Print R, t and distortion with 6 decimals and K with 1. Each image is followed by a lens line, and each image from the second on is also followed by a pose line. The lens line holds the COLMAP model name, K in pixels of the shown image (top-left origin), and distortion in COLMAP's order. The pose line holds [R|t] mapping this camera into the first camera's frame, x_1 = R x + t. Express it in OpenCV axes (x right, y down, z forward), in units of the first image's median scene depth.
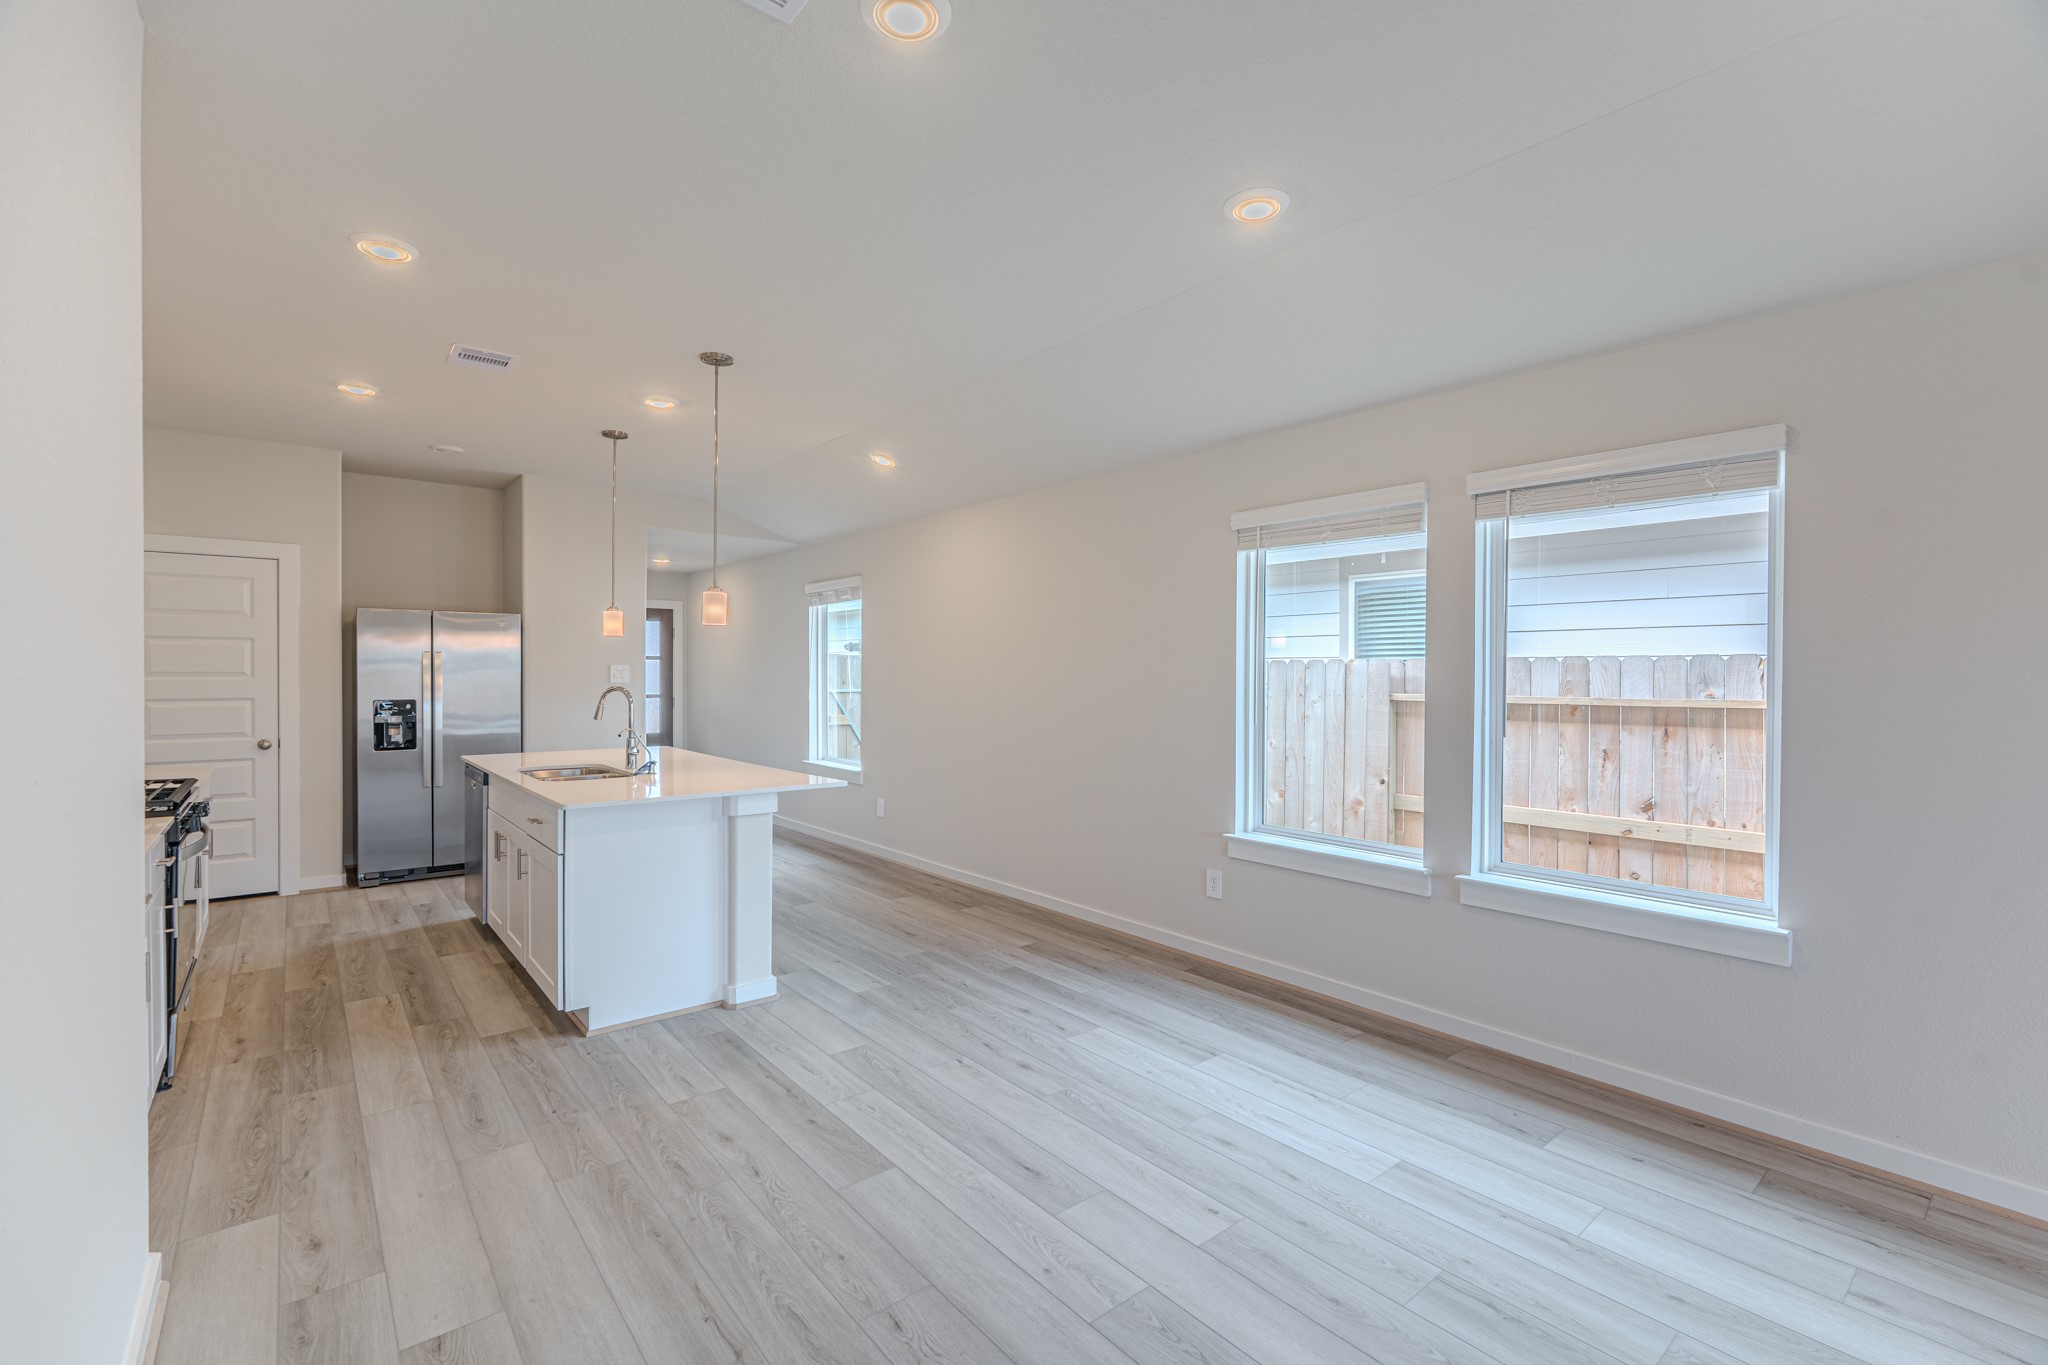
lens RADIAL K [[891.8, 0, 1022.1], [0, 891.8, 683.1], [0, 0, 1]] dist [-0.001571, -0.000411]
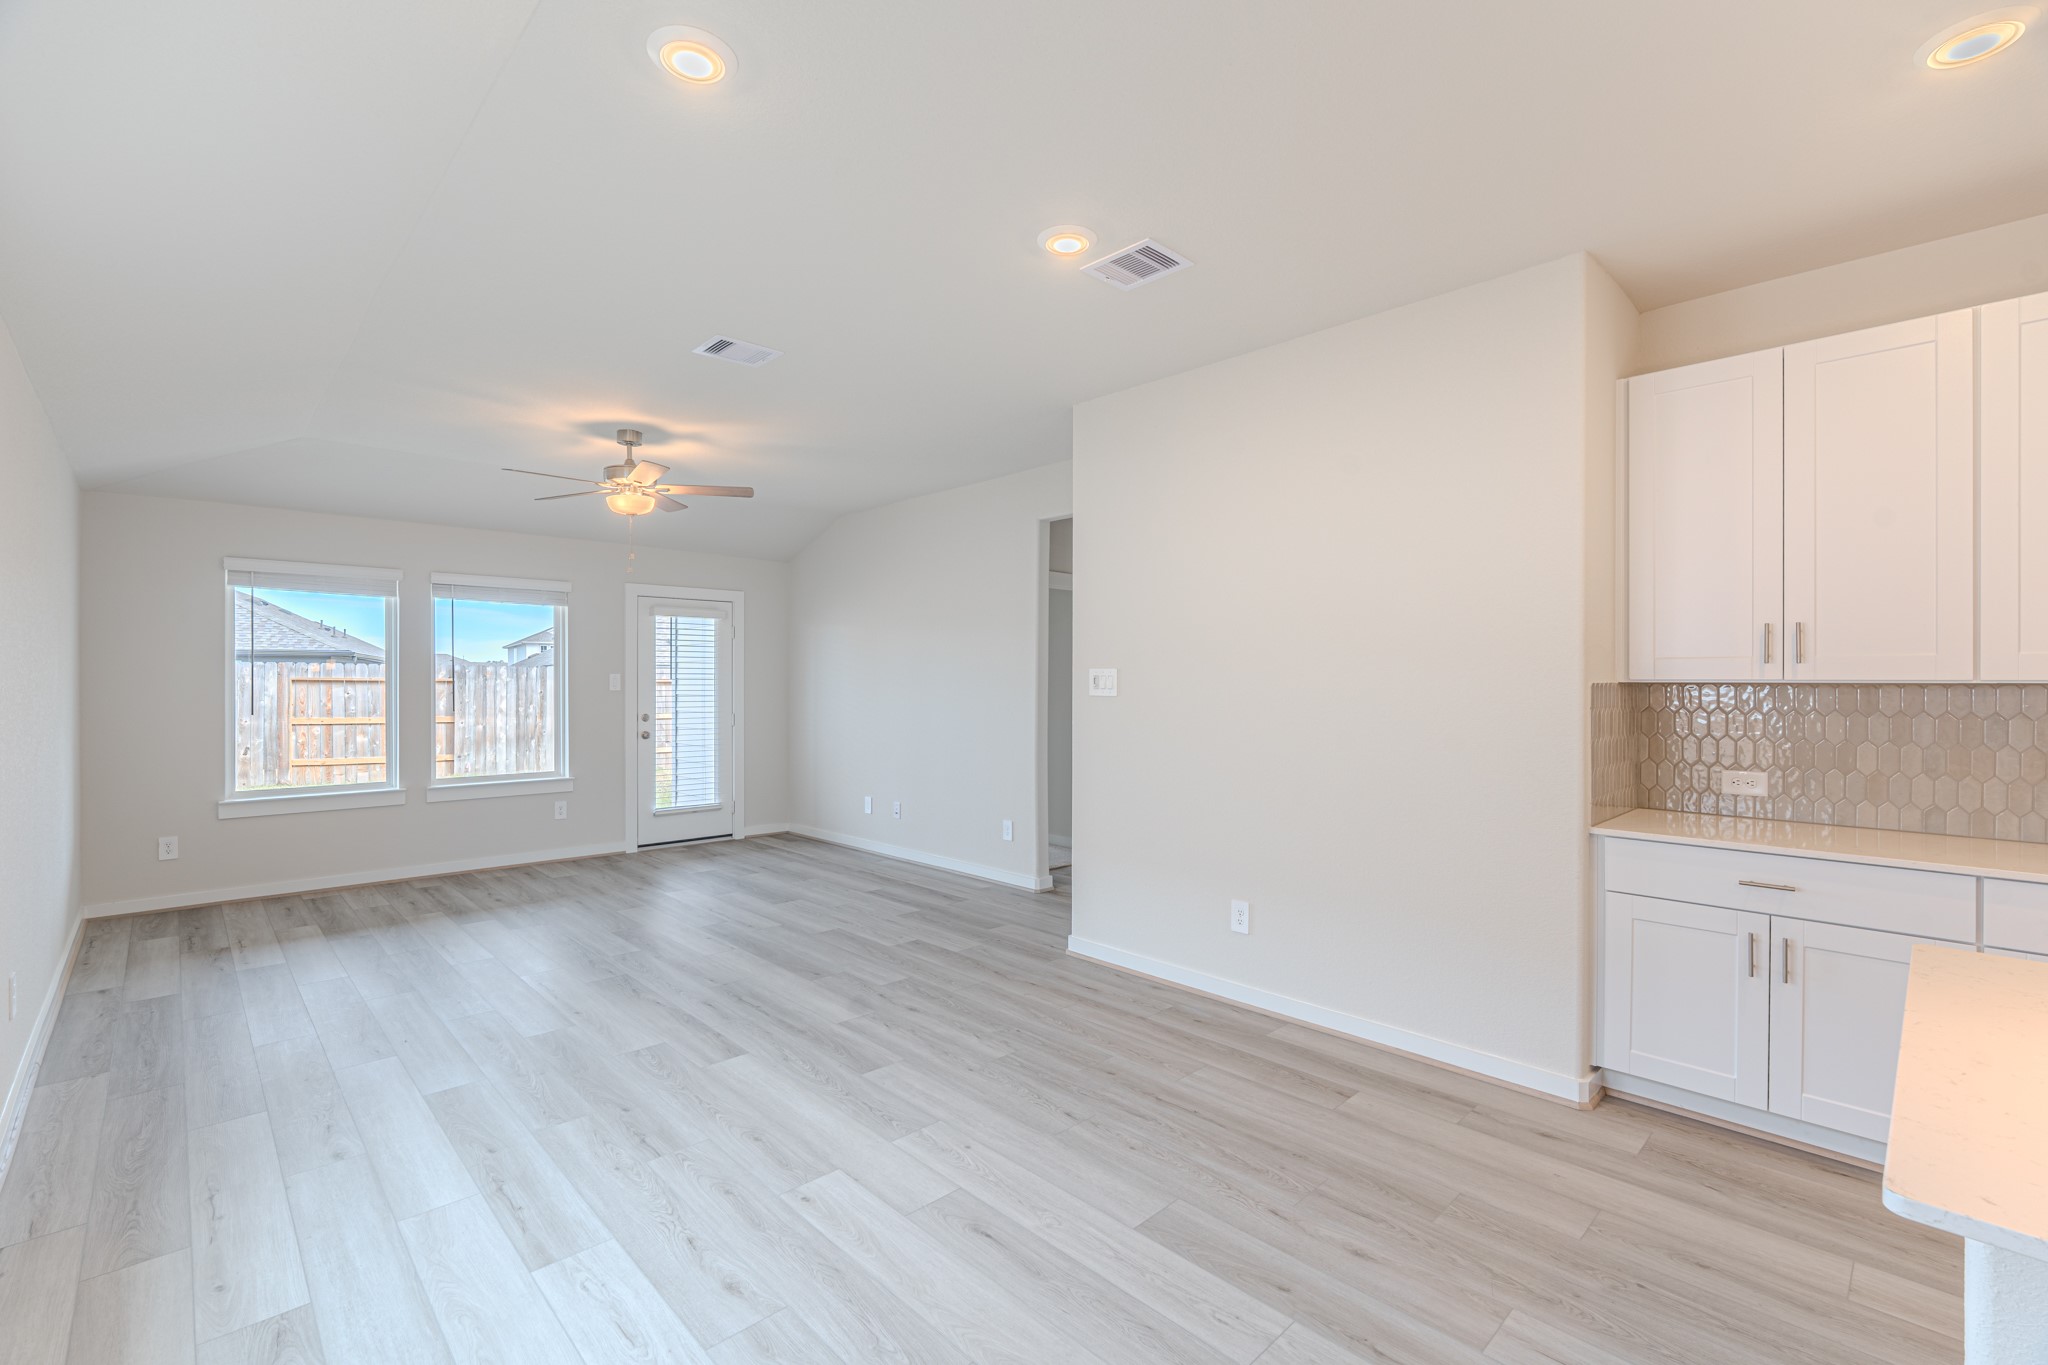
lens RADIAL K [[891.8, 0, 1022.1], [0, 891.8, 683.1], [0, 0, 1]] dist [-0.001571, -0.000411]
pose [[-0.997108, -0.005215, -0.075824, 0.023857], [-0.006086, 0.999918, 0.011273, -0.010415], [0.075759, 0.011701, -0.997058, 1.070815]]
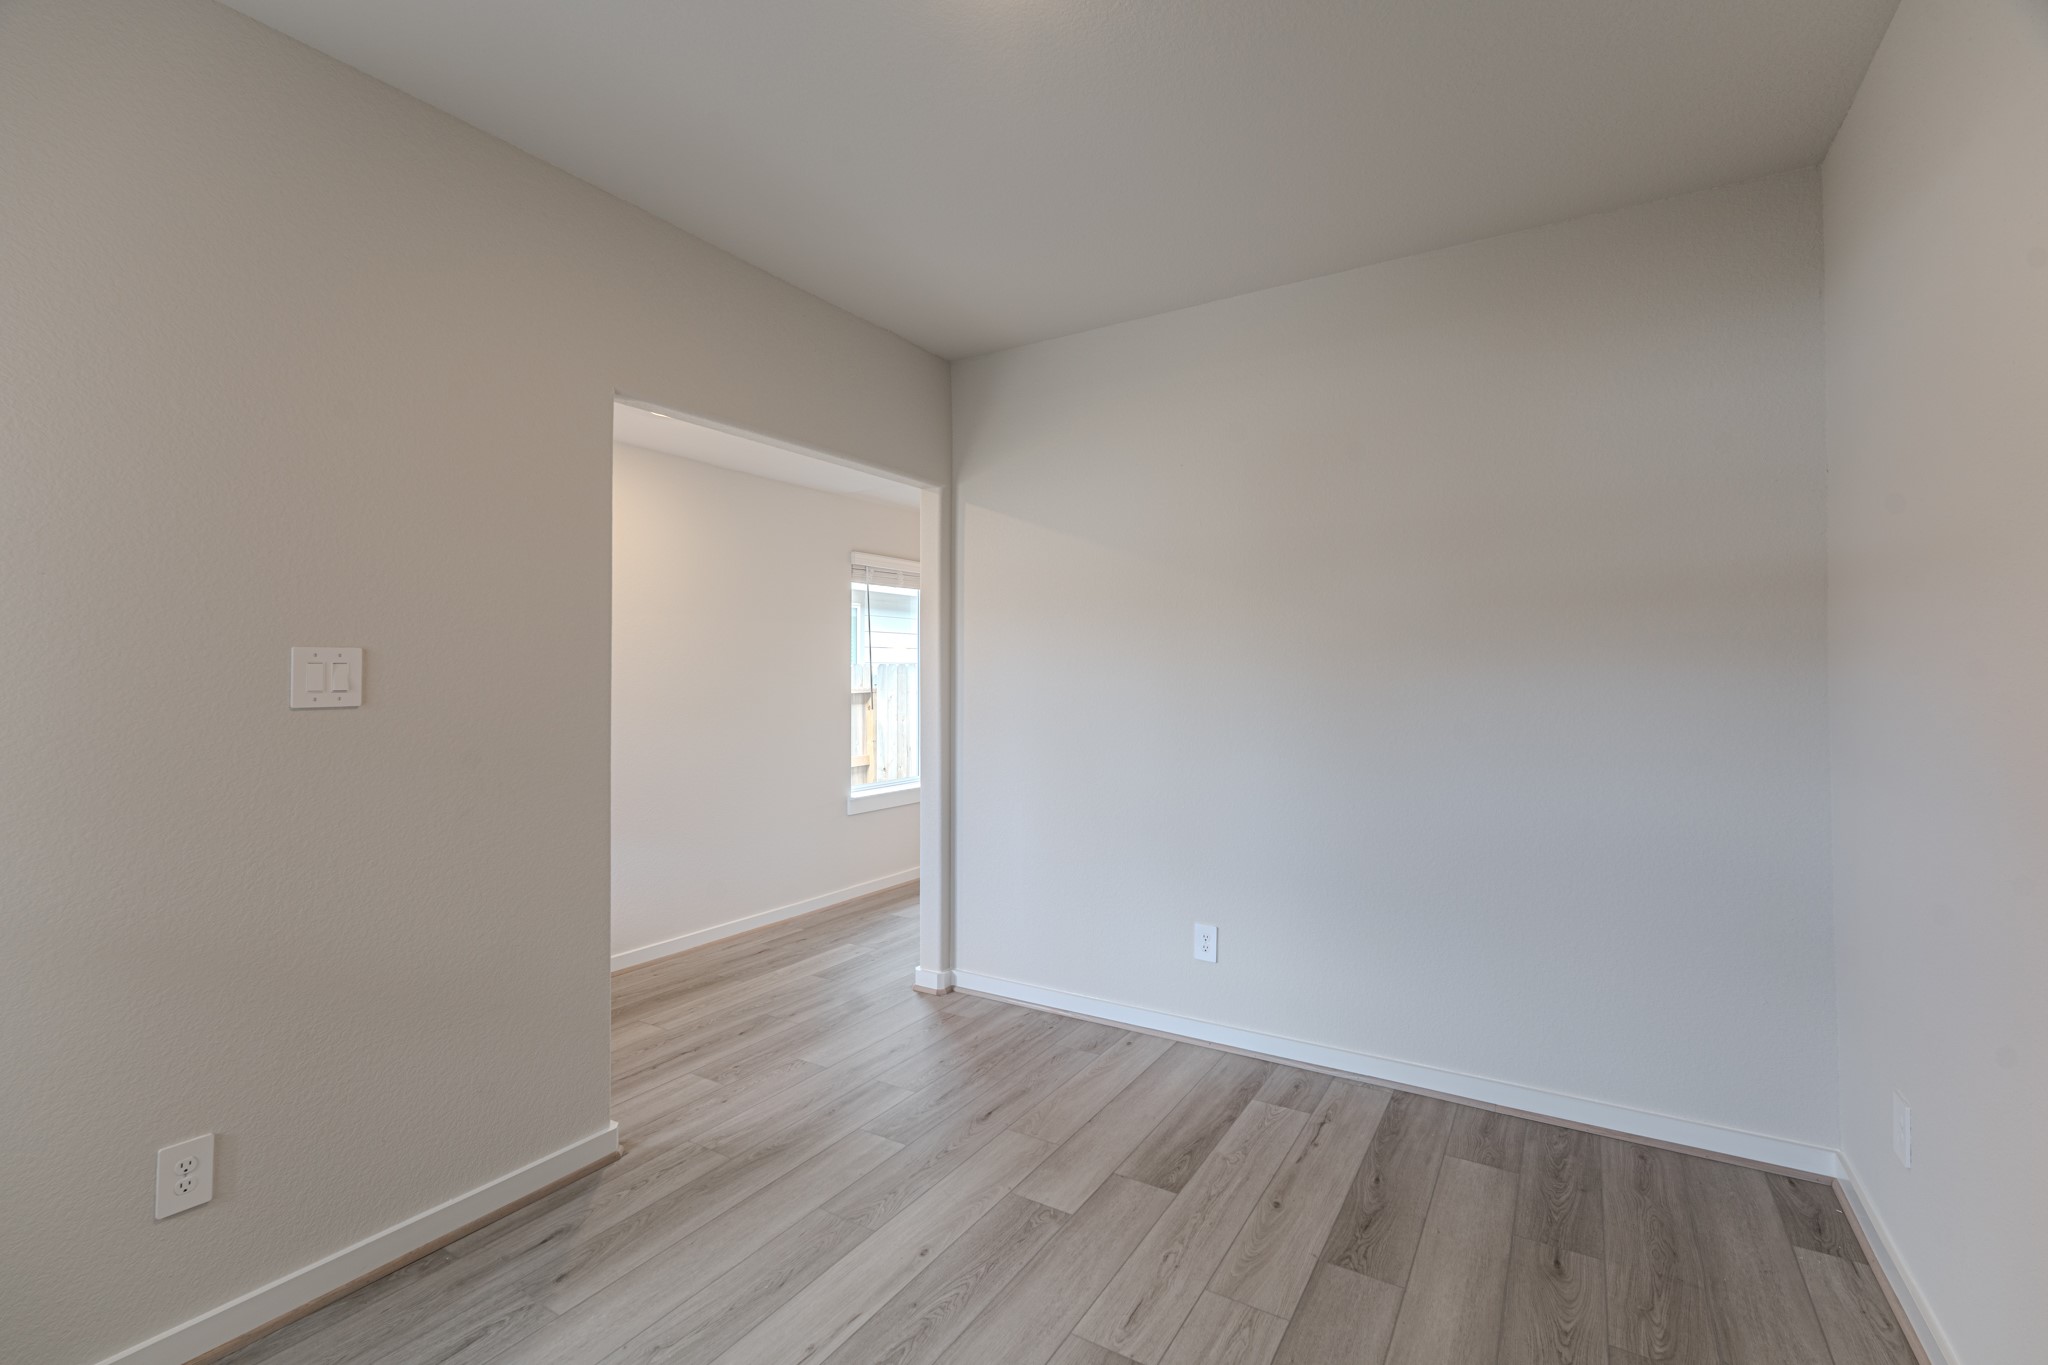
lens RADIAL K [[904.8, 0, 1023.9], [0, 904.8, 699.5], [0, 0, 1]] dist [-0.000854, -0.000215]
pose [[-0.319152, -0.029440, 0.947246, -1.681100], [0.010145, 0.999354, 0.034478, -0.026231], [-0.947649, 0.020614, -0.318647, 1.907855]]
